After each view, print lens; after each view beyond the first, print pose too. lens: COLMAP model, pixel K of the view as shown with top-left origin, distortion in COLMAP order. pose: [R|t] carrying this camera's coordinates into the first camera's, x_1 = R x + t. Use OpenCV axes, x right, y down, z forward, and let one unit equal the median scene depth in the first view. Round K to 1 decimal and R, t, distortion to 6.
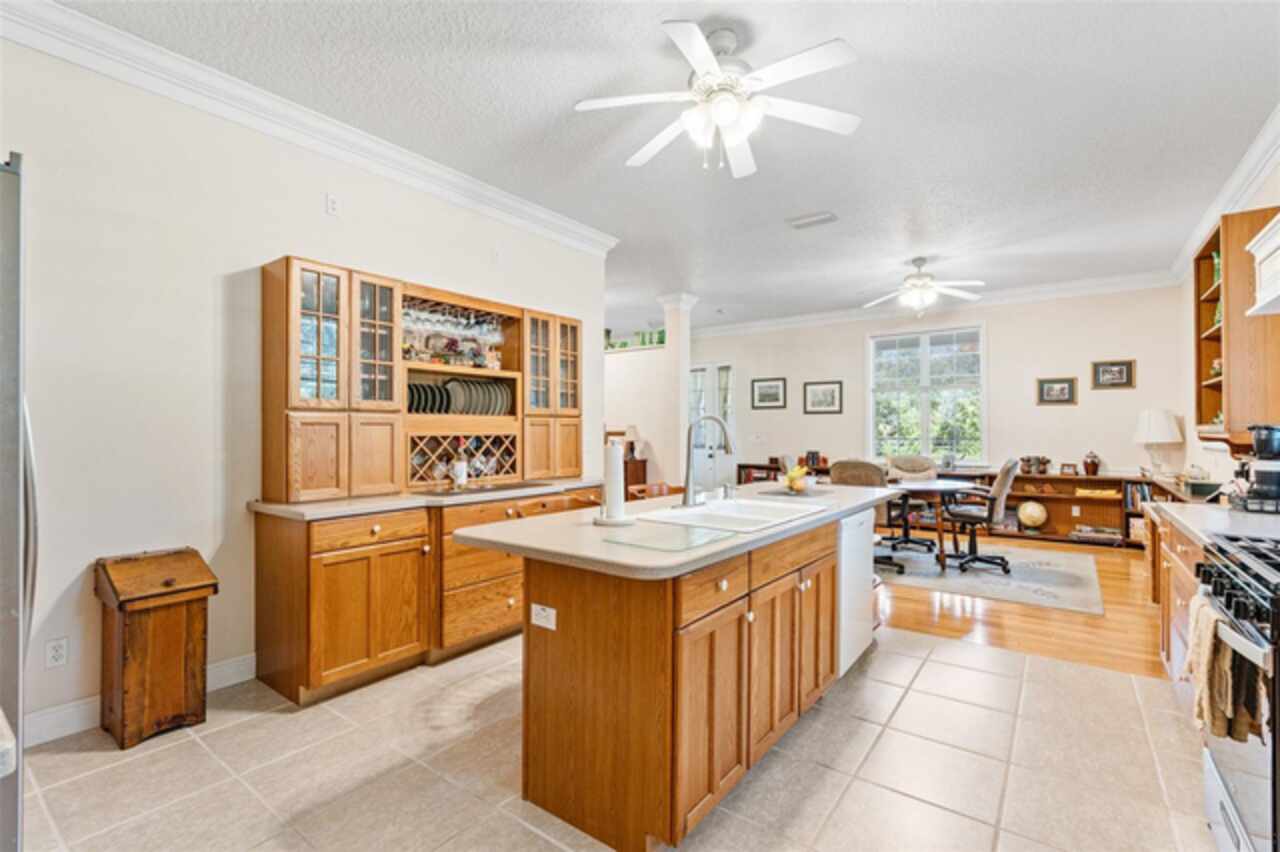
lens RADIAL K [[574.3, 0, 639.3], [0, 574.3, 428.9], [0, 0, 1]] dist [-0.001201, -0.000214]
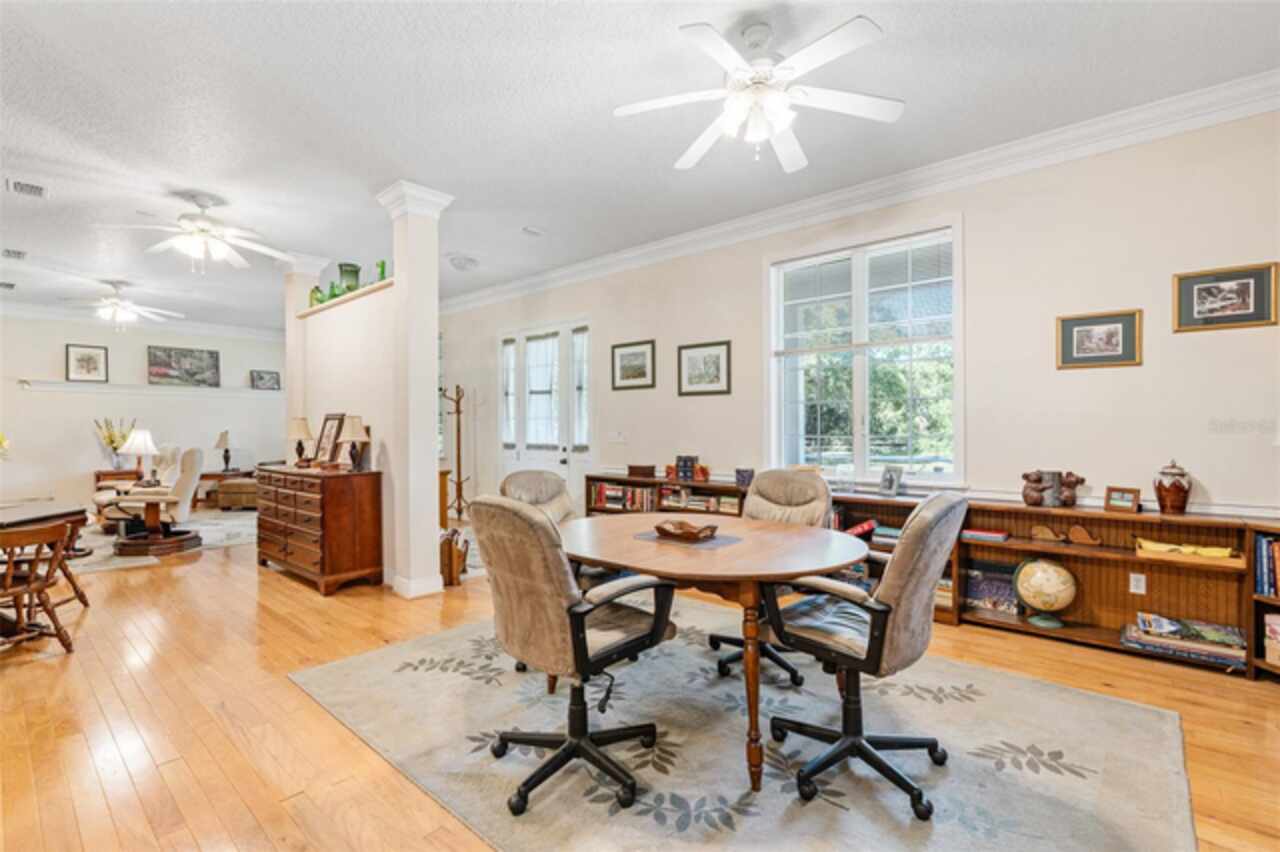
lens RADIAL K [[574.3, 0, 638.0], [0, 574.3, 432.6], [0, 0, 1]] dist [-0.001201, -0.000214]
pose [[0.998263, 0.001624, -0.058893, 0.363468], [-0.001106, 0.999960, 0.008835, 0.010371], [0.058905, -0.008755, 0.998225, 0.486231]]
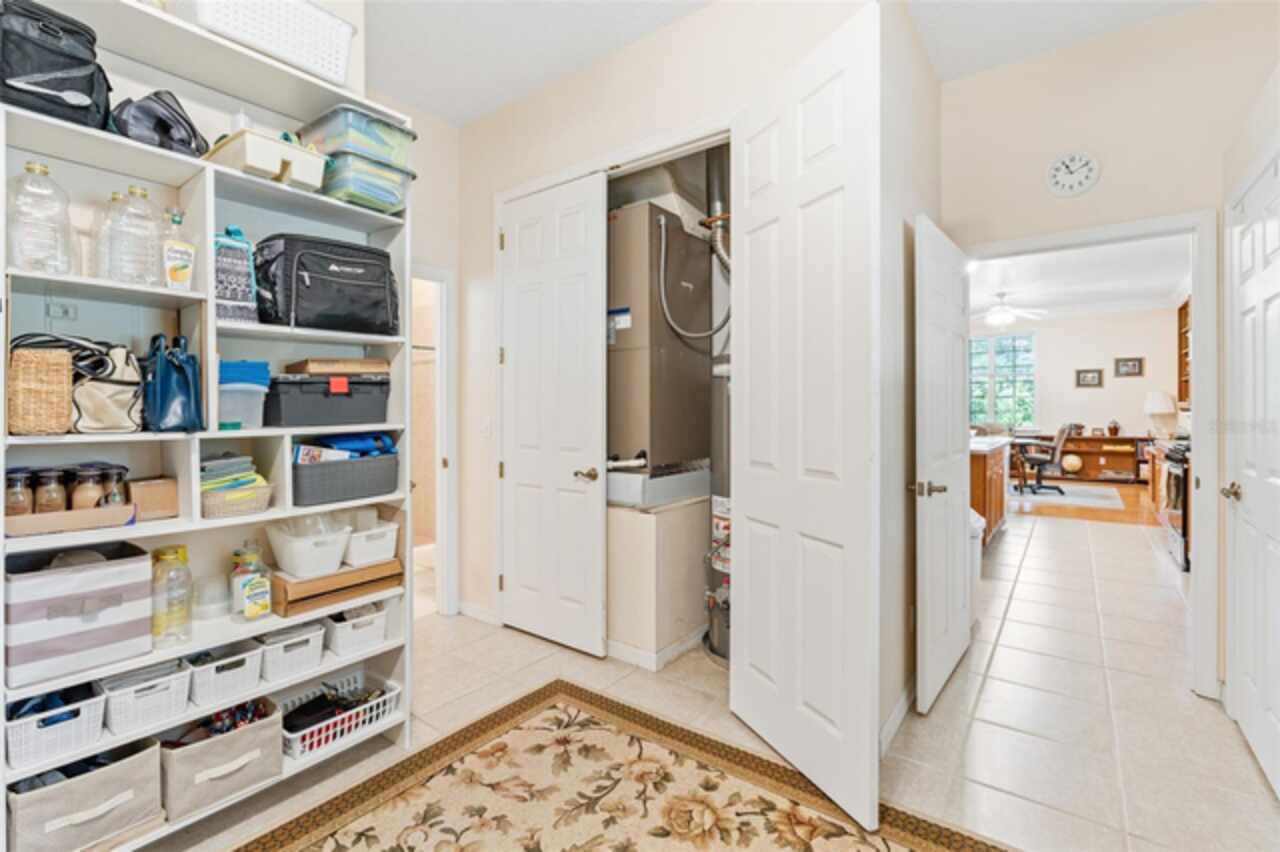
lens RADIAL K [[574.3, 0, 640.0], [0, 574.3, 415.9], [0, 0, 1]] dist [-0.001201, -0.000214]
pose [[0.999956, -0.005500, -0.007604, -0.400311], [0.005629, 0.999839, 0.017058, -0.001992], [0.007509, -0.017100, 0.999826, -0.462475]]
